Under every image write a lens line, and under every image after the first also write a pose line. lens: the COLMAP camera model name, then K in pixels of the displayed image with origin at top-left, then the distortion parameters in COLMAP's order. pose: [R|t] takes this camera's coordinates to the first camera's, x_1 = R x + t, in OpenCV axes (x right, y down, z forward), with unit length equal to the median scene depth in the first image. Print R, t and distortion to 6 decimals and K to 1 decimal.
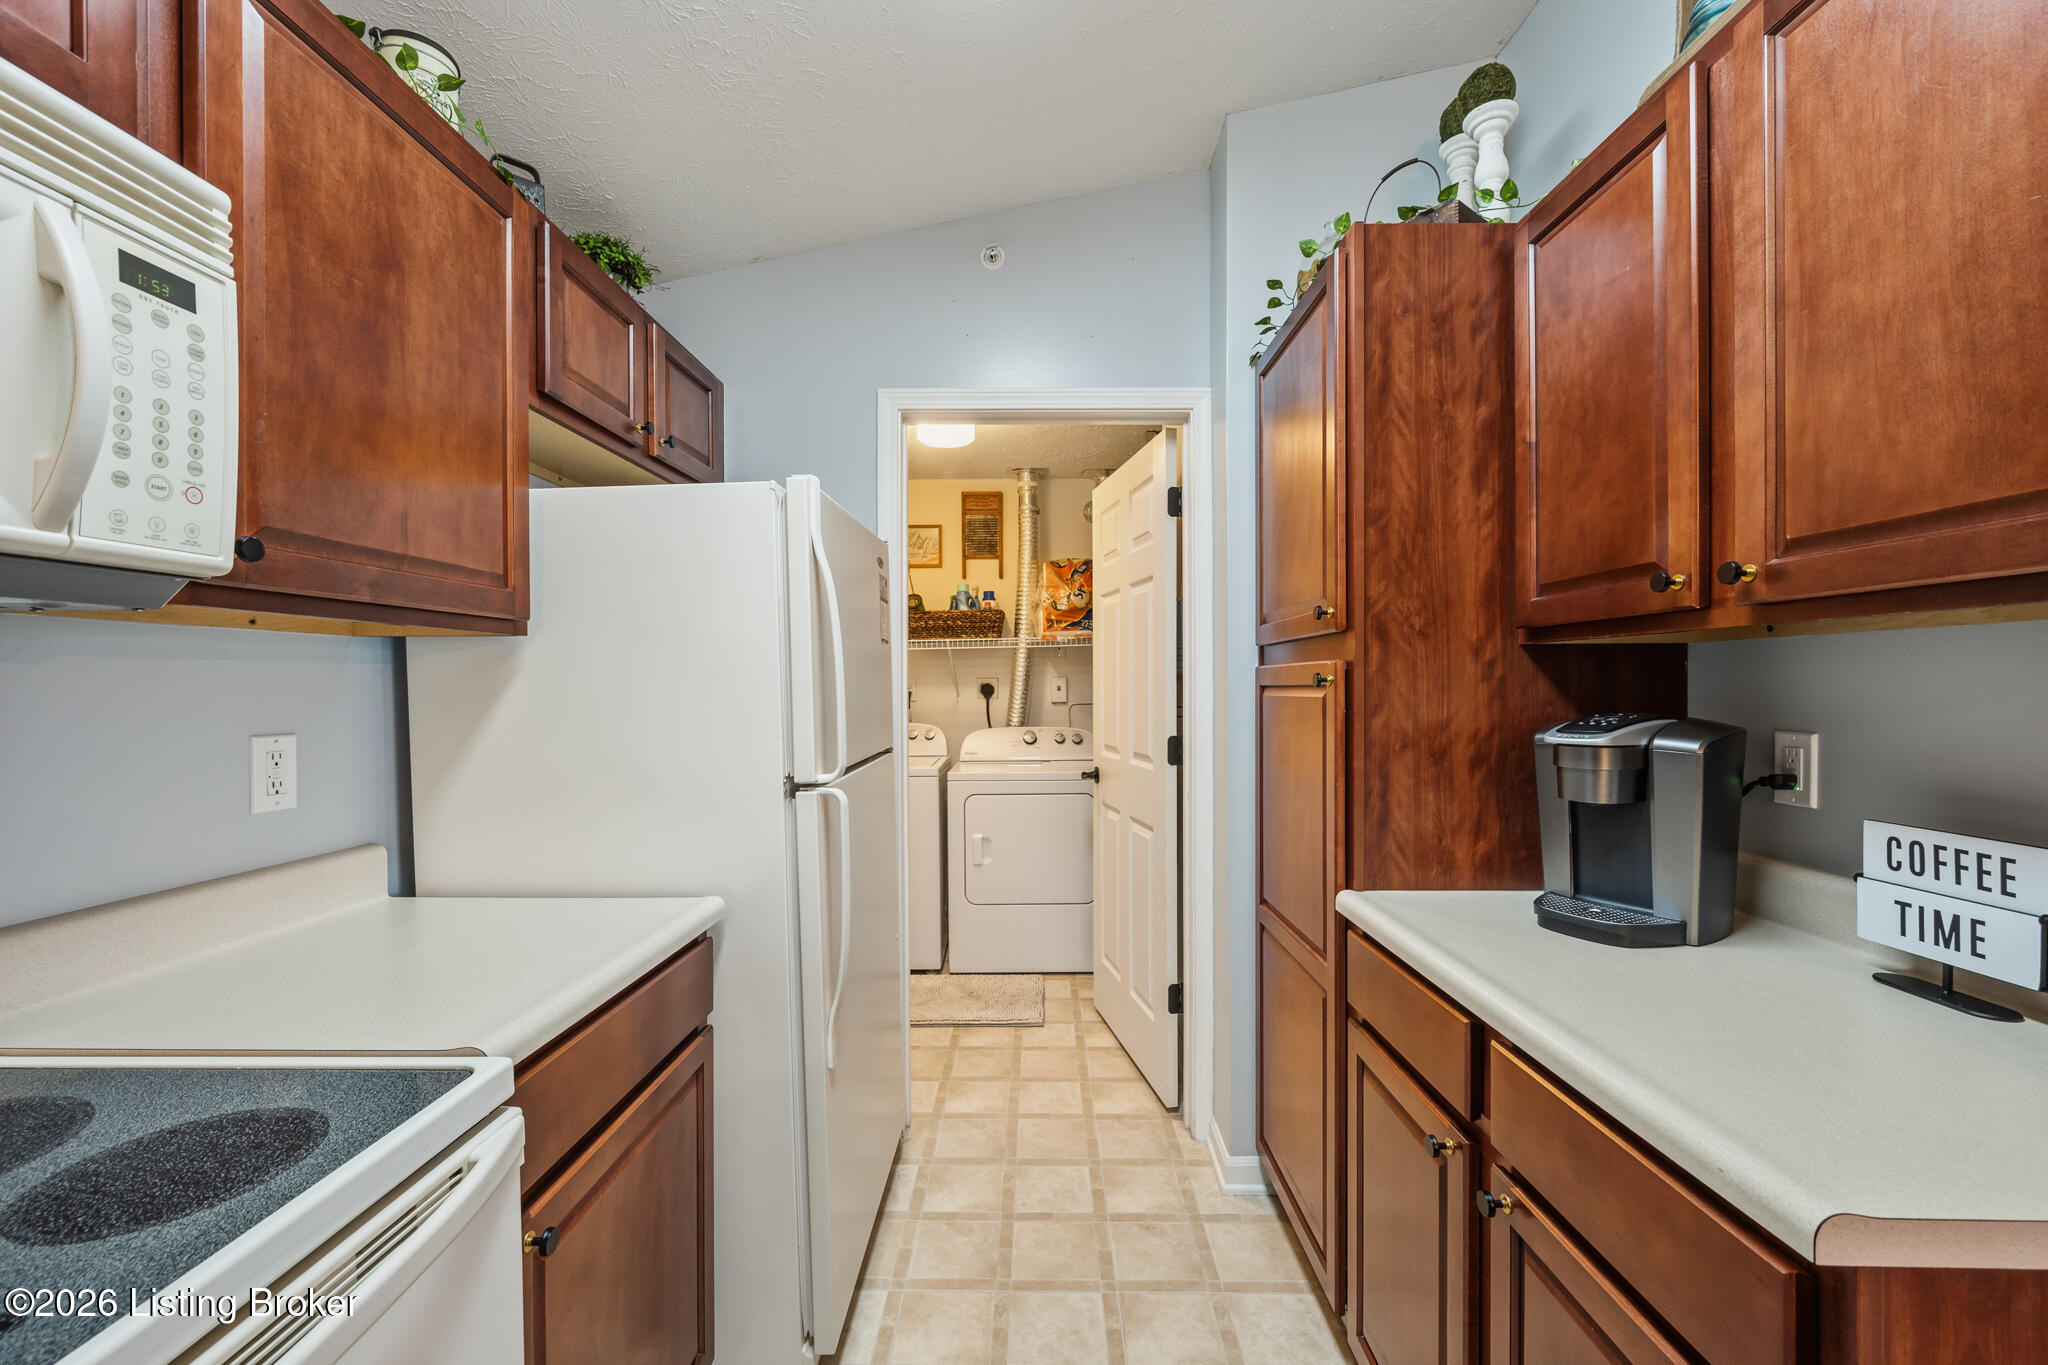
lens RADIAL K [[824.3, 0, 1031.0], [0, 824.3, 688.8], [0, 0, 1]] dist [0.000082, 0.000058]
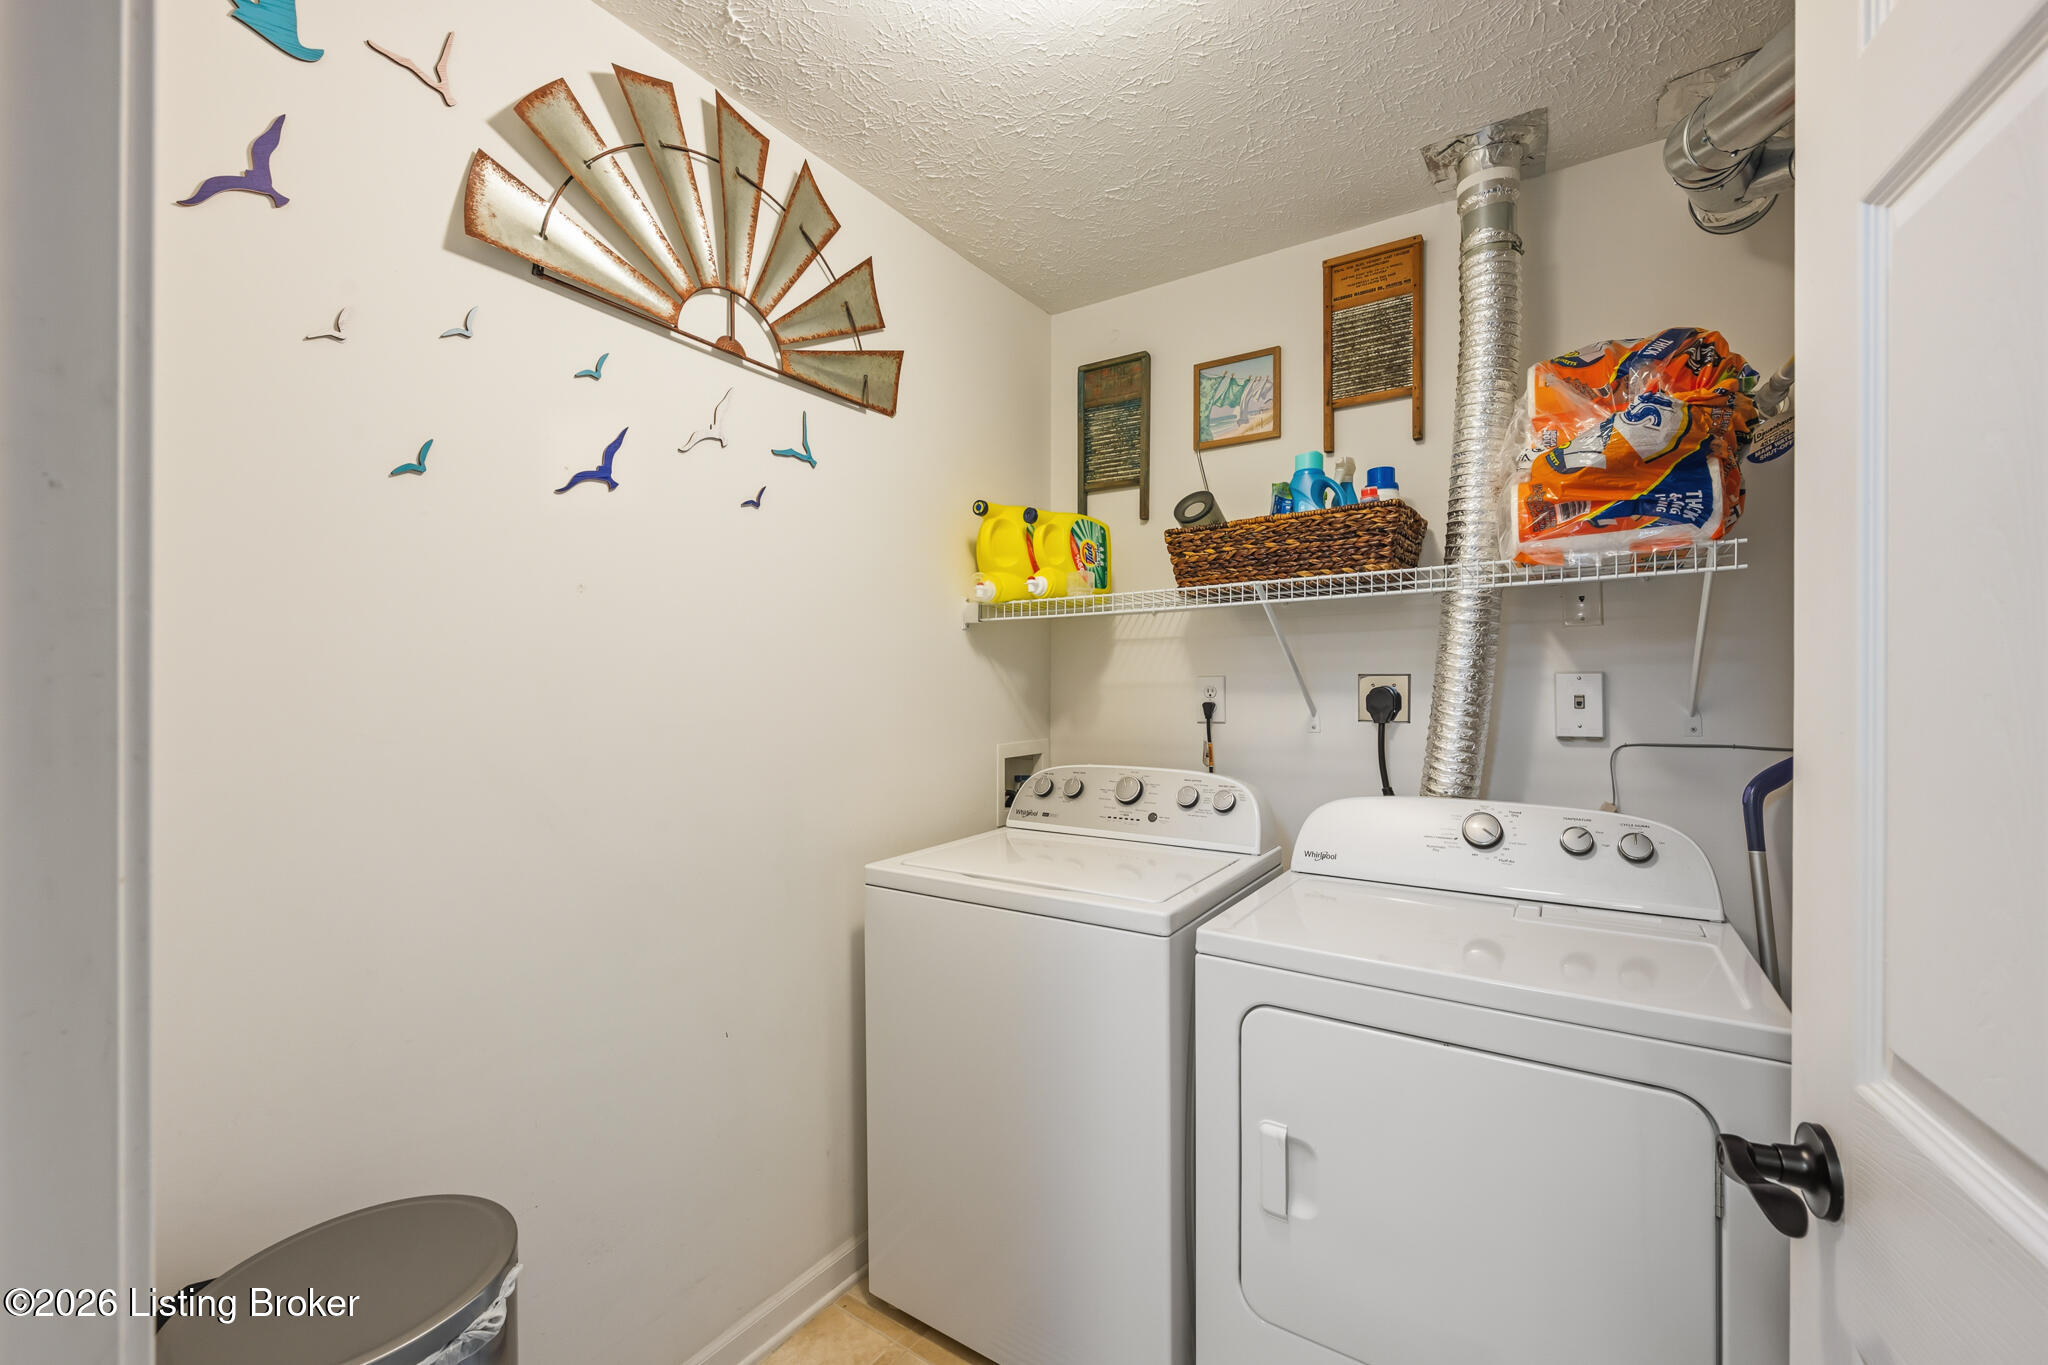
lens RADIAL K [[842.2, 0, 1021.1], [0, 842.2, 686.2], [0, 0, 1]] dist [-0.002336, -0.000125]
pose [[0.833711, 0.005997, -0.552168, 0.100003], [-0.011530, 0.999912, -0.006548, -0.006570], [0.552080, 0.011826, 0.833707, 1.602758]]
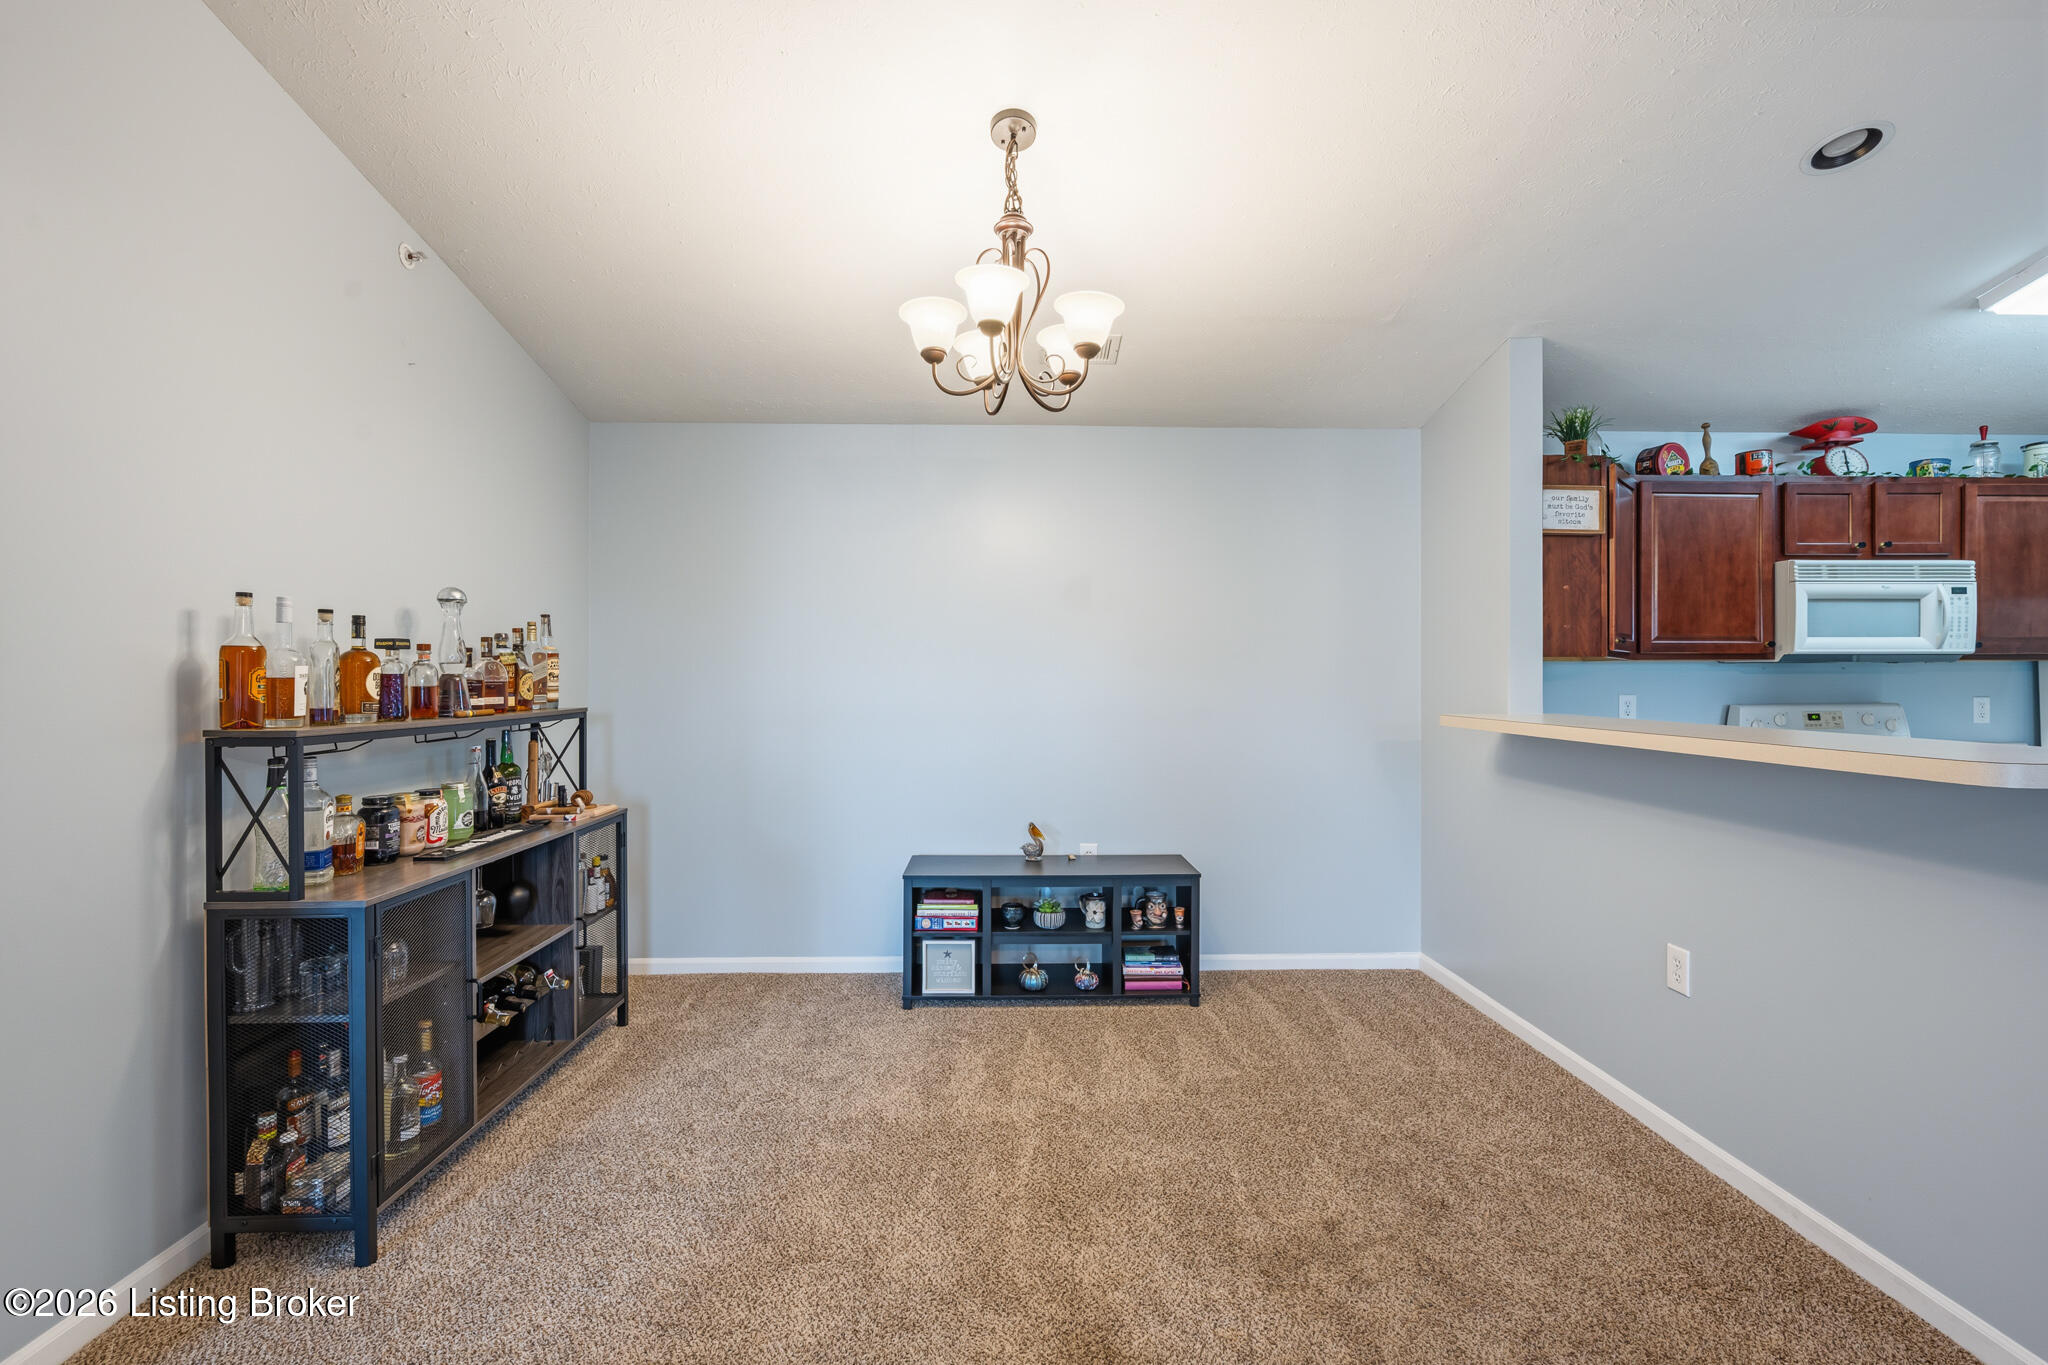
lens RADIAL K [[916.9, 0, 1030.5], [0, 916.9, 678.9], [0, 0, 1]] dist [-0.000365, 0.000270]
pose [[0.039802, 0.004100, -0.999199, 1.873922], [-0.006540, 0.999971, 0.003843, 0.001455], [0.999186, 0.006382, 0.039827, -2.133383]]
